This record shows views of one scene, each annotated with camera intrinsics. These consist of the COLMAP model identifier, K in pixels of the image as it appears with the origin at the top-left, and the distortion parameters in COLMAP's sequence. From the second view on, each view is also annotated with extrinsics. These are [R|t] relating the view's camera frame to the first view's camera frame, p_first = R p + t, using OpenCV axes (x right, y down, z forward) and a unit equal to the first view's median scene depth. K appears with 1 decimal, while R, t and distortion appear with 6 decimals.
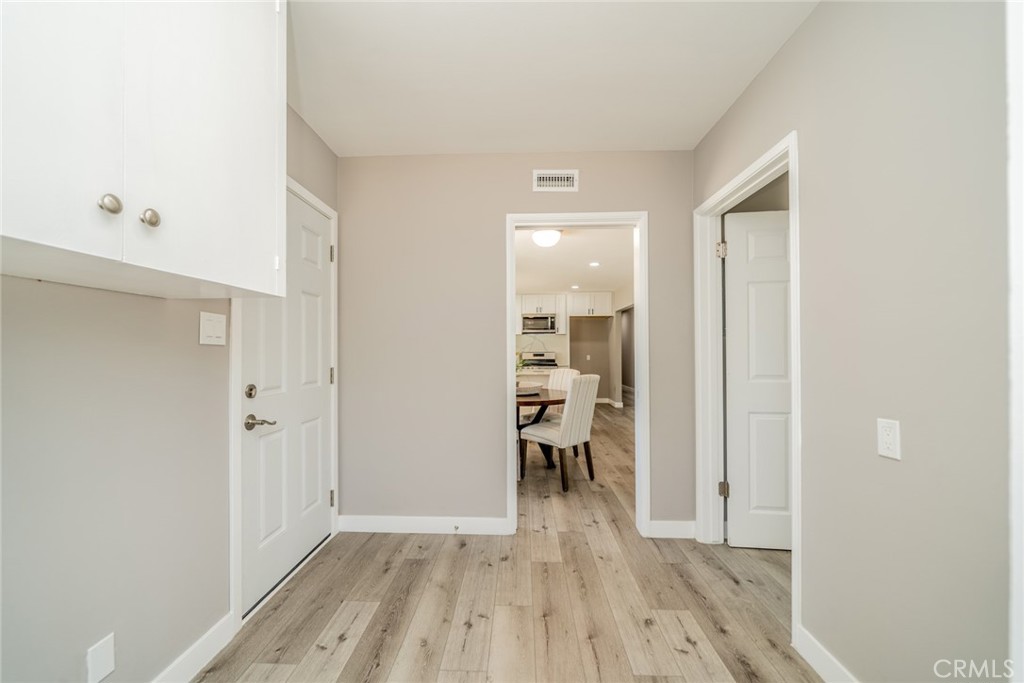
lens RADIAL K [[389.4, 0, 508.3], [0, 389.4, 349.3], [0, 0, 1]] dist [-0.004928, -0.000004]
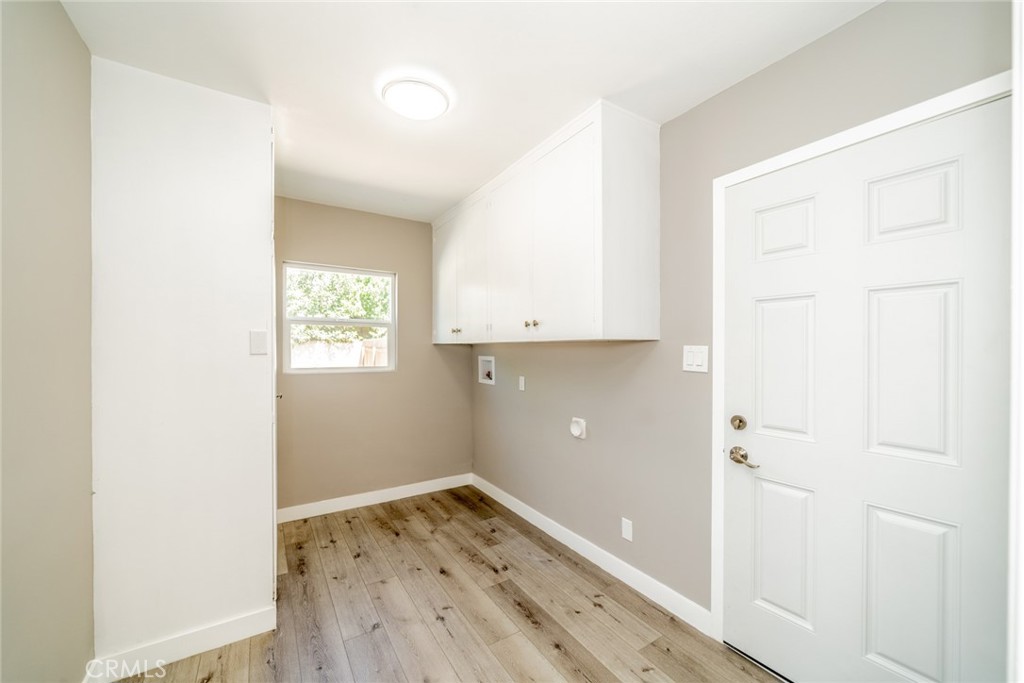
lens RADIAL K [[389.4, 0, 508.3], [0, 389.4, 349.3], [0, 0, 1]] dist [-0.004928, -0.000004]
pose [[-0.822901, 0.005823, -0.568154, 0.399193], [0.005168, 0.999983, 0.002763, -0.085311], [0.568161, -0.000662, -0.822917, 1.625258]]
